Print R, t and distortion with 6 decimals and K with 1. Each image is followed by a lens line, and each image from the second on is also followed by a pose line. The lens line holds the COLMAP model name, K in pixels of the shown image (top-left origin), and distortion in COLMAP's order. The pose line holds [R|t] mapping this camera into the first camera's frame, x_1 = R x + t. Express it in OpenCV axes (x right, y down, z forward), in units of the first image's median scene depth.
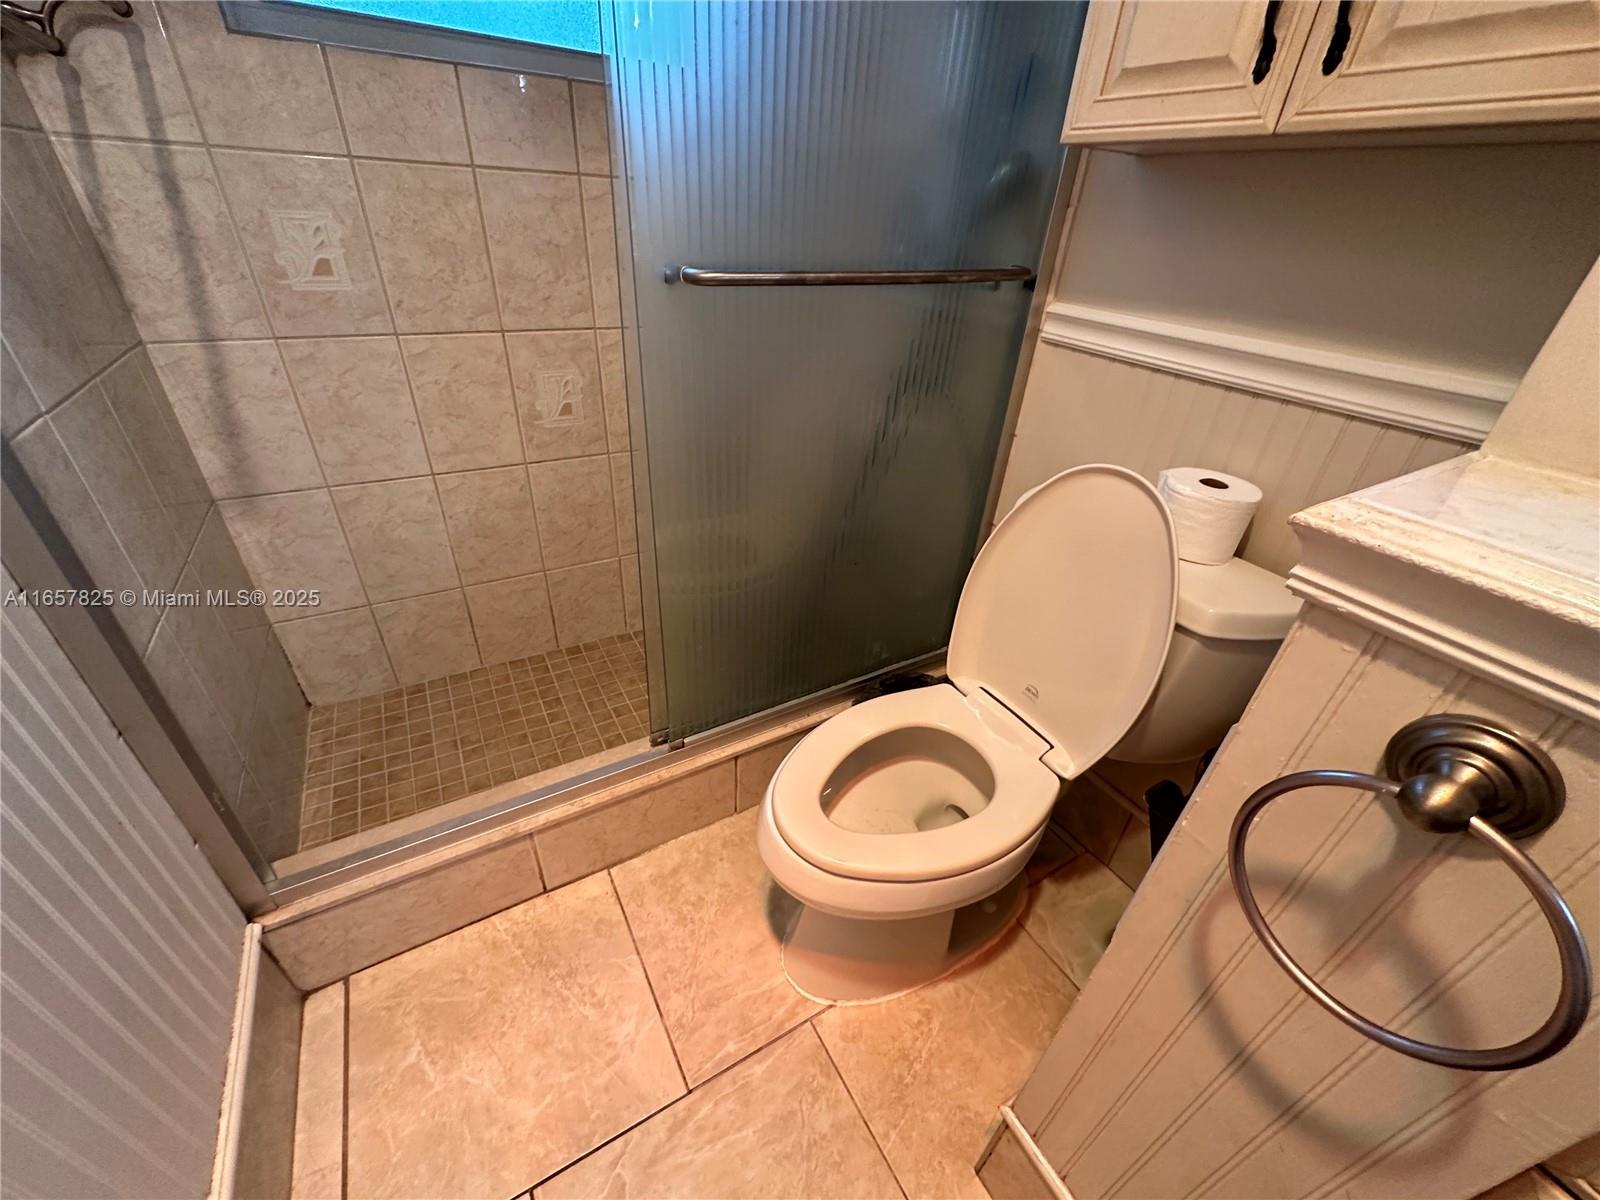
lens RADIAL K [[632.7, 0, 797.8], [0, 632.7, 602.3], [0, 0, 1]] dist [-0.006570, 0.000492]
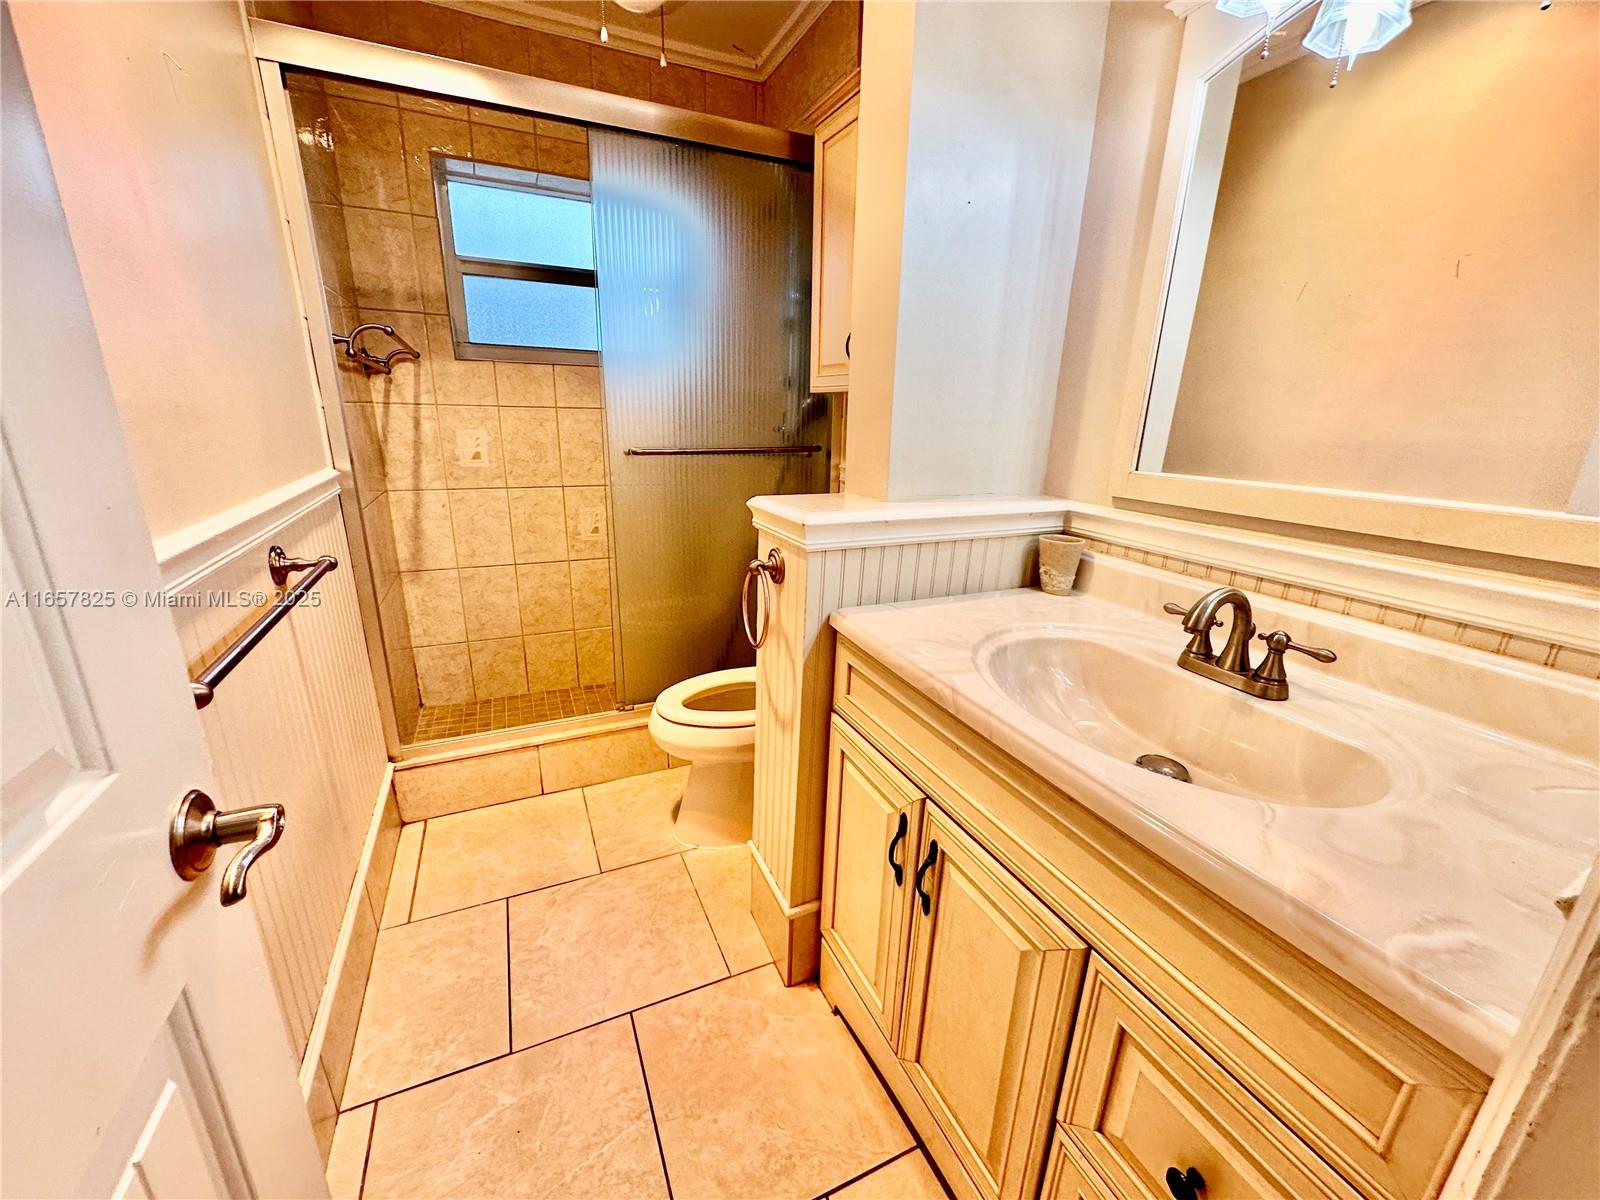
lens RADIAL K [[632.7, 0, 796.6], [0, 632.7, 600.7], [0, 0, 1]] dist [-0.006570, 0.000492]
pose [[0.994499, -0.001895, -0.104731, 0.423286], [-0.026089, 0.963849, -0.265170, 0.381287], [0.101447, 0.266443, 0.958497, -0.635786]]
